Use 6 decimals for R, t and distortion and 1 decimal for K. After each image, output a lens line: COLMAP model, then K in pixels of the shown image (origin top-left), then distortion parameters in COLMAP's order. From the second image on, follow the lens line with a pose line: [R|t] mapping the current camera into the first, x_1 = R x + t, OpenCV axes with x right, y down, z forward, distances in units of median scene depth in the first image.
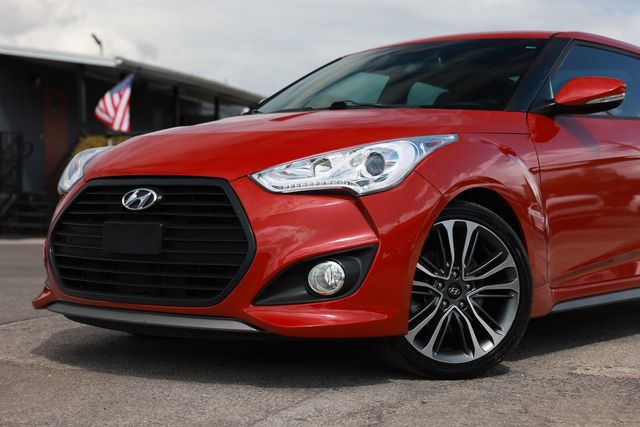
lens RADIAL K [[1164.6, 0, 318.4], [0, 1164.6, 217.1], [0, 0, 1]] dist [0.147343, 0.000000]
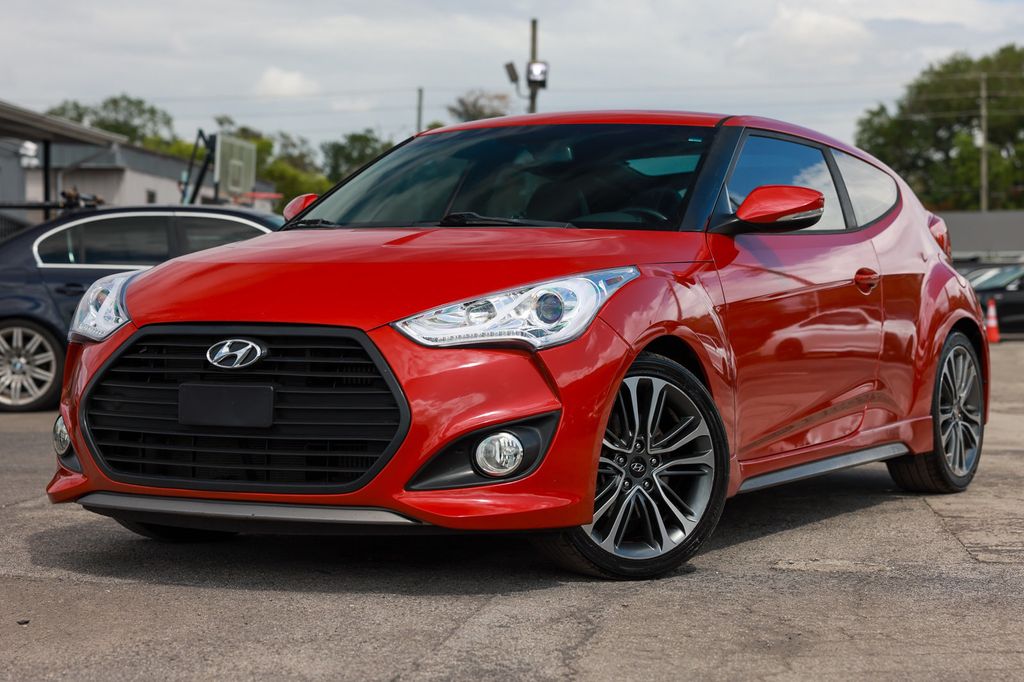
lens RADIAL K [[2074.0, 0, 511.1], [0, 2074.0, 340.4], [0, 0, 1]] dist [0.149986, 0.000000]
pose [[0.982927, -0.006531, 0.183878, -0.223625], [0.005612, 0.999969, 0.005518, -0.030204], [-0.183908, -0.004392, 0.982934, -0.356357]]
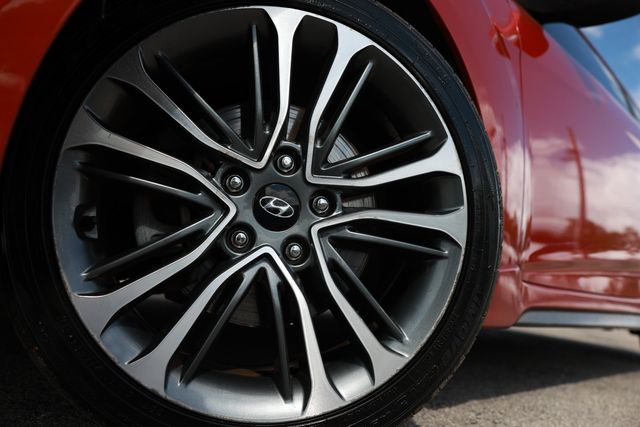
lens RADIAL K [[498.0, 0, 317.0], [0, 498.0, 210.2], [0, 0, 1]] dist [-0.119122, 0.100691]
pose [[0.981989, 0.125595, -0.141150, 0.149159], [-0.146121, 0.978440, -0.145960, 0.084137], [0.119775, 0.163956, 0.979169, 0.856933]]
